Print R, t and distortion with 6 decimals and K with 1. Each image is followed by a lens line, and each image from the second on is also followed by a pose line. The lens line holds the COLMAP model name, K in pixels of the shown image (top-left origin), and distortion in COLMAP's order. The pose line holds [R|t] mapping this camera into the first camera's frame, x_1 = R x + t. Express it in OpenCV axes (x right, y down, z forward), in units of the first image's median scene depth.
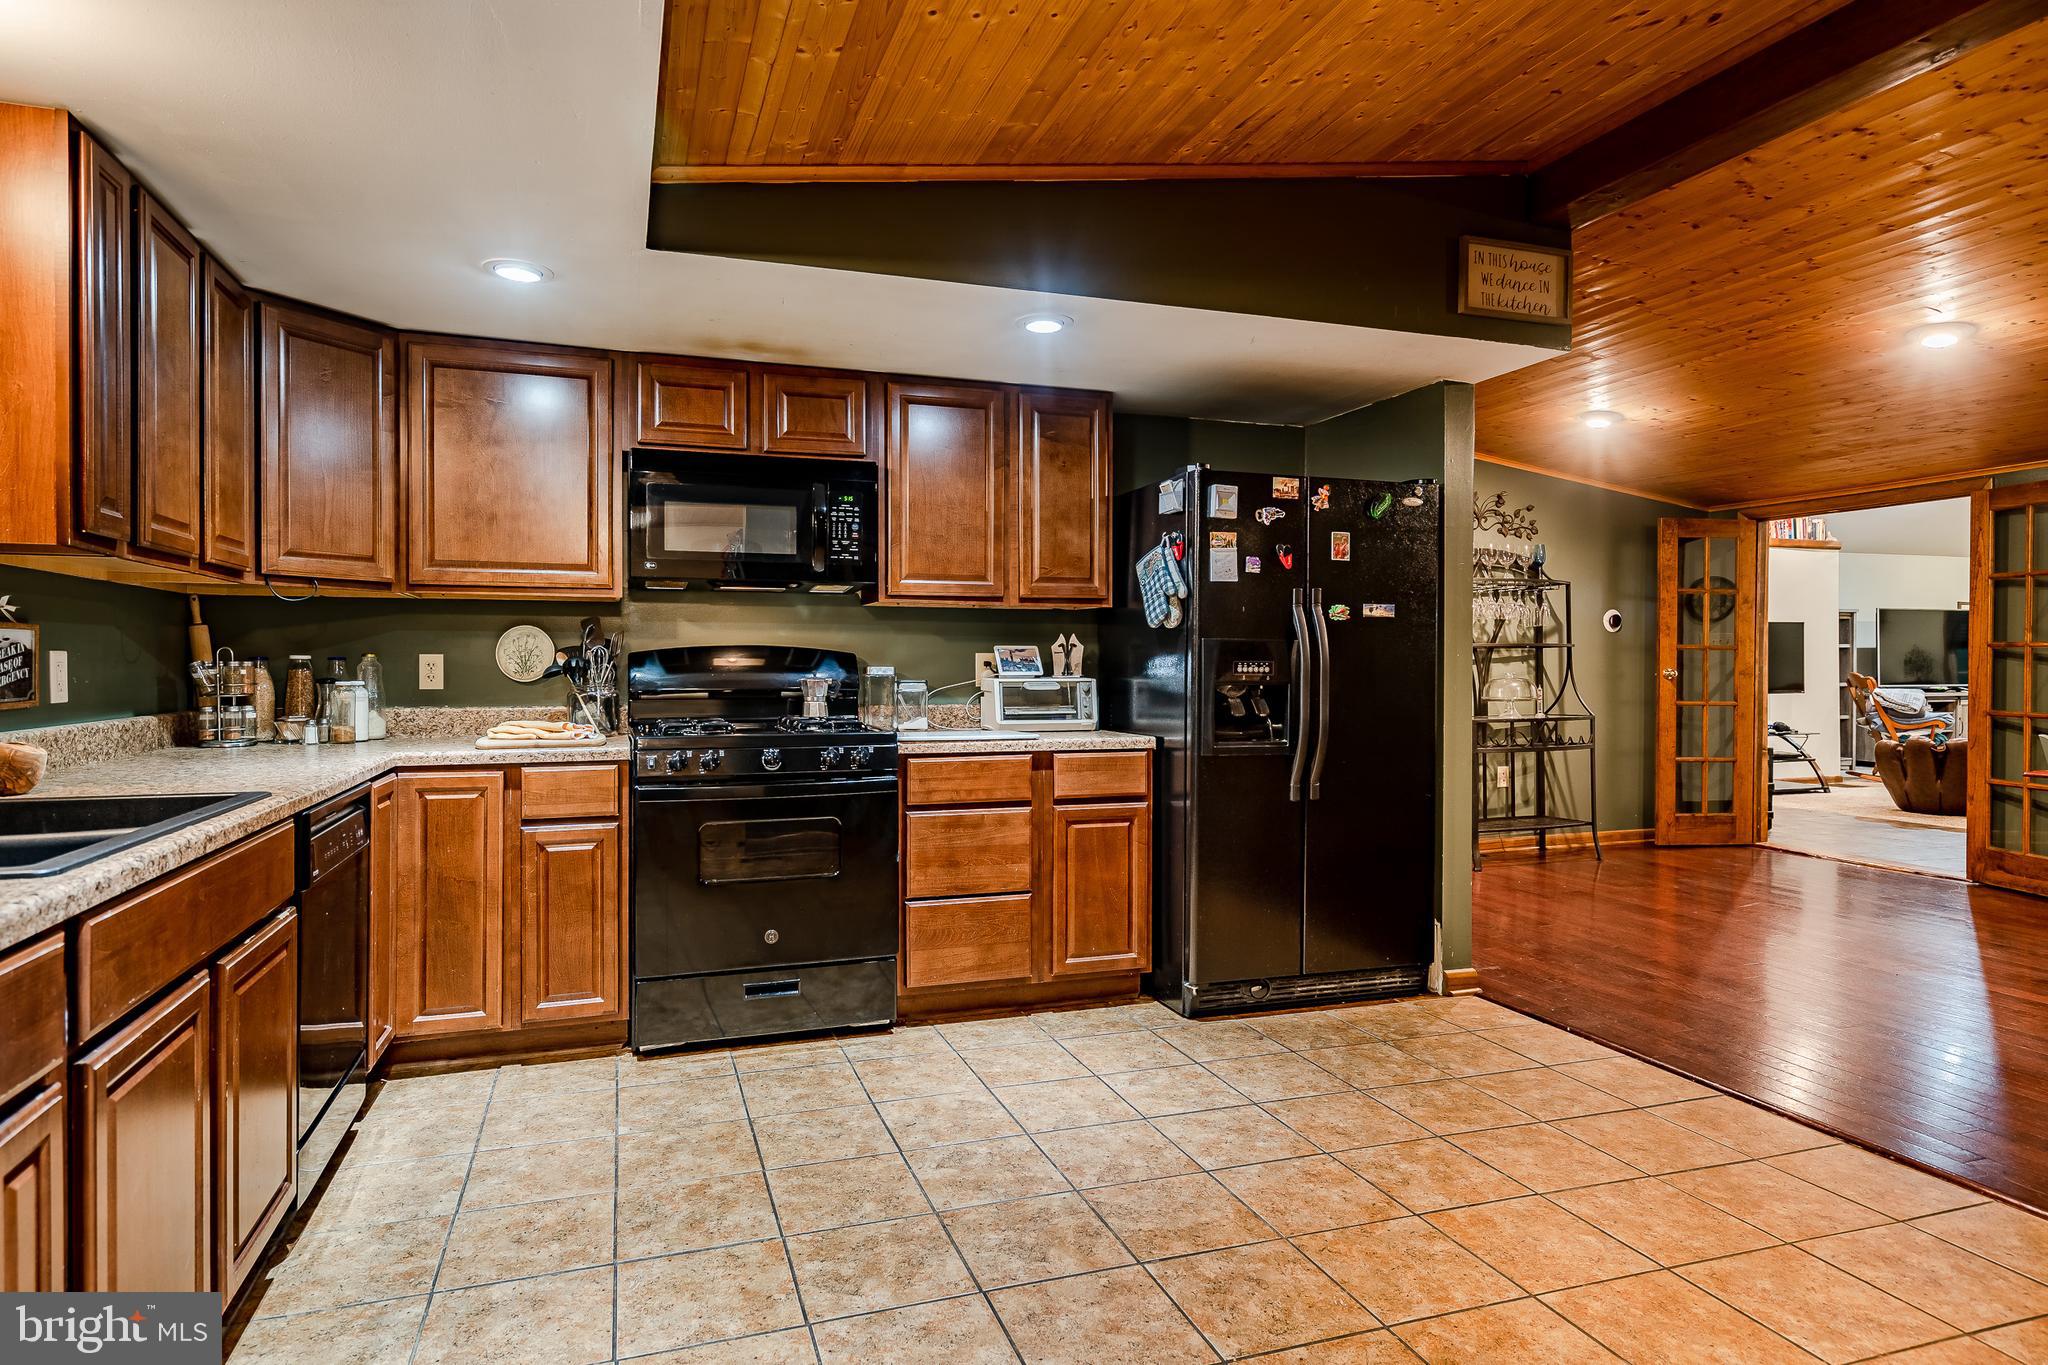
lens RADIAL K [[1153.6, 0, 959.9], [0, 1153.6, 671.2], [0, 0, 1]] dist [0.003932, 0.002372]
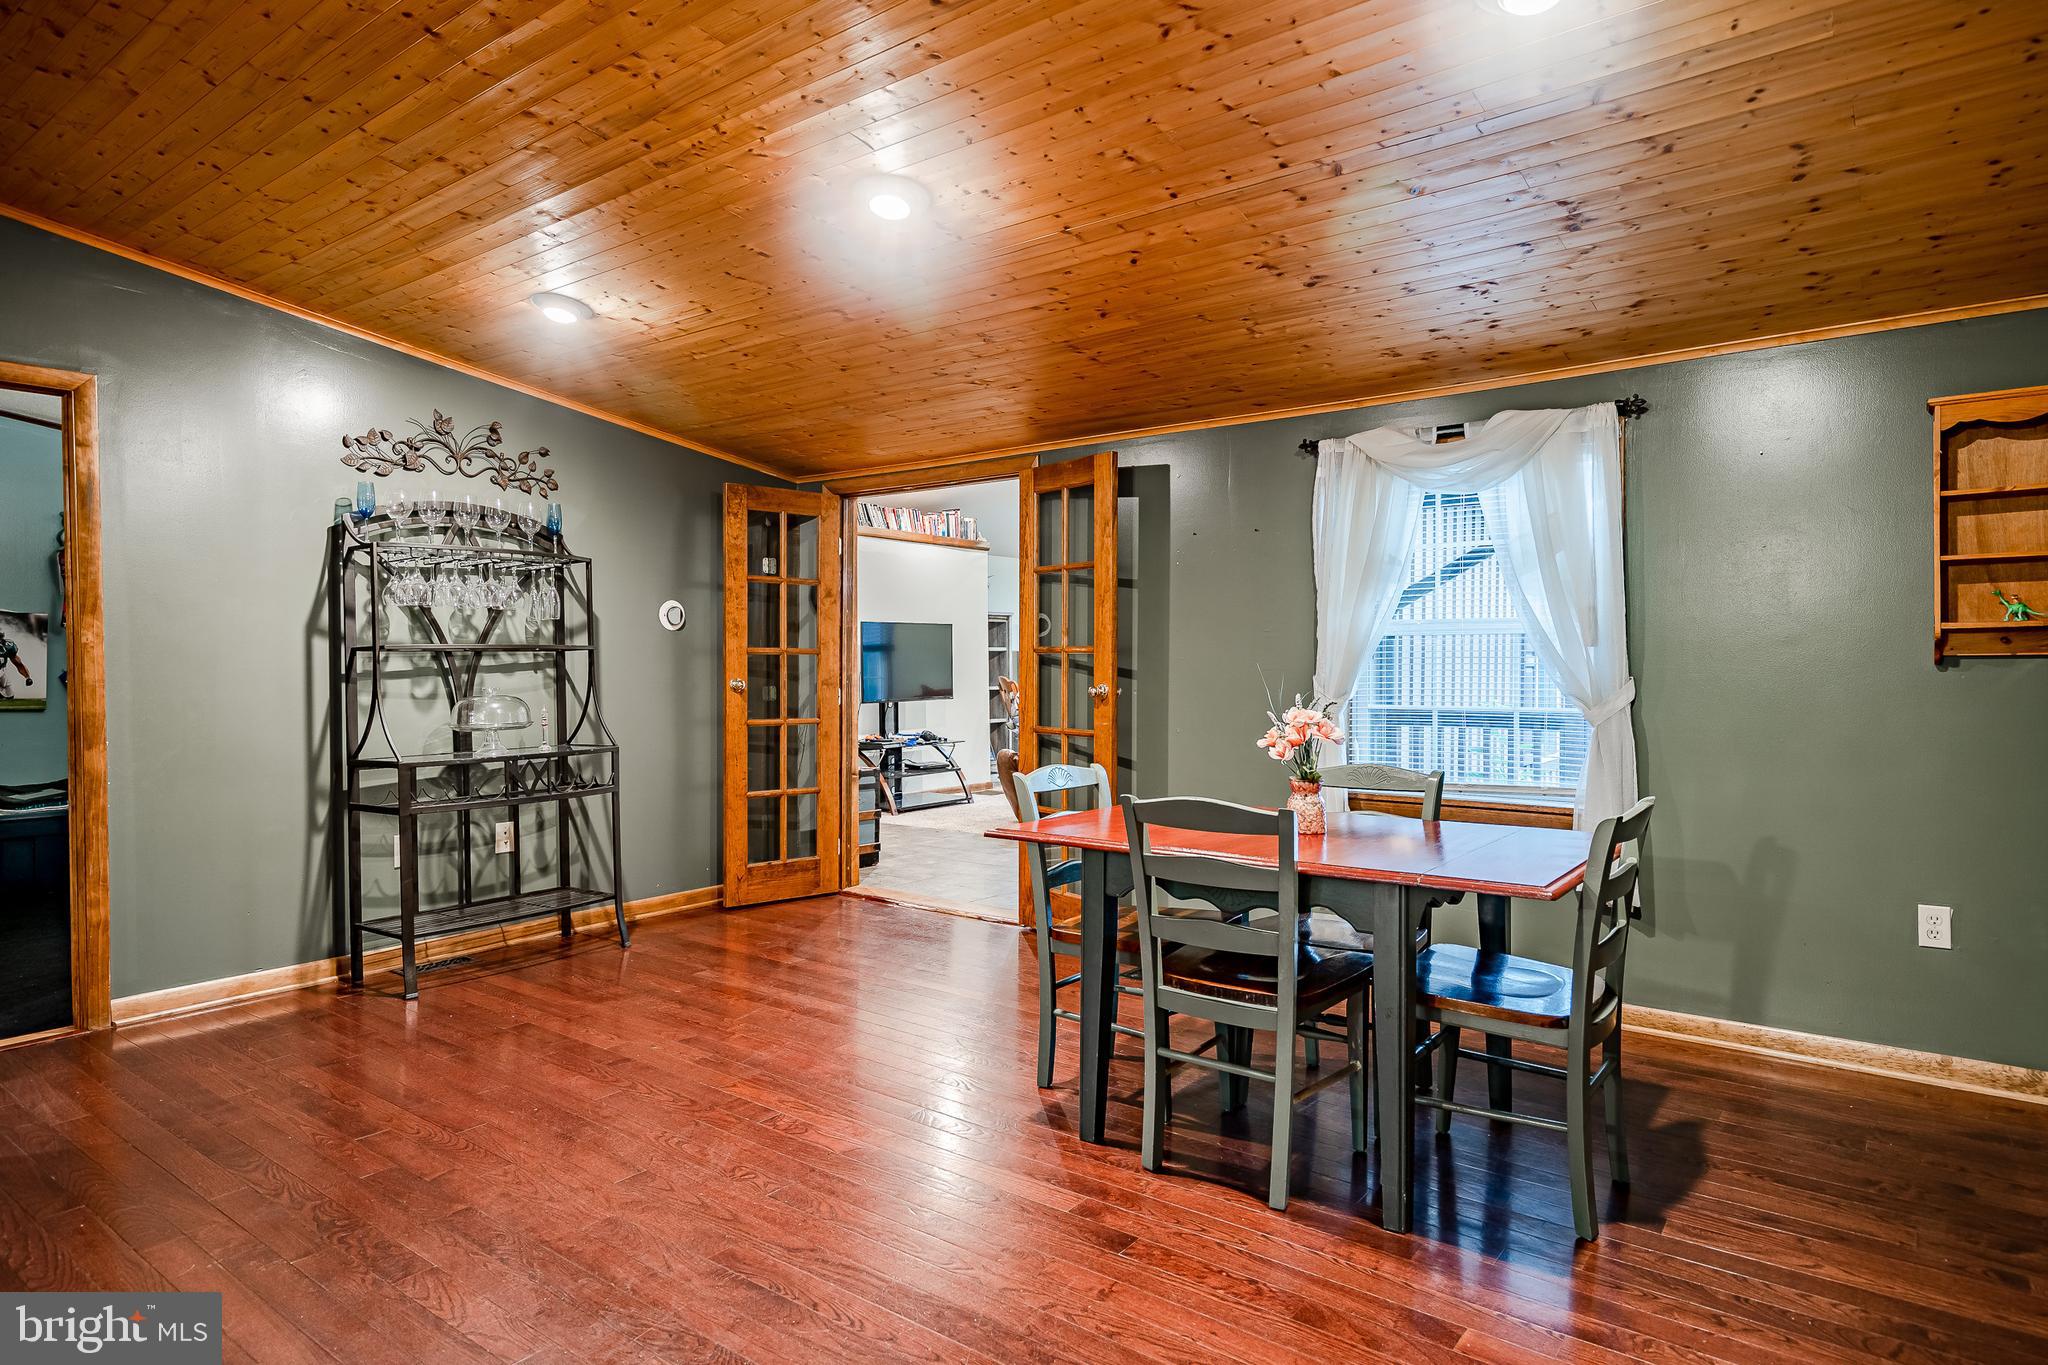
lens RADIAL K [[1176.2, 0, 1039.6], [0, 1176.2, 678.7], [0, 0, 1]] dist [0.008350, -0.001962]
pose [[0.816433, -0.010430, 0.577346, 0.326889], [0.006953, 0.999942, 0.008232, -0.007052], [-0.577398, -0.002707, 0.816458, 0.241794]]
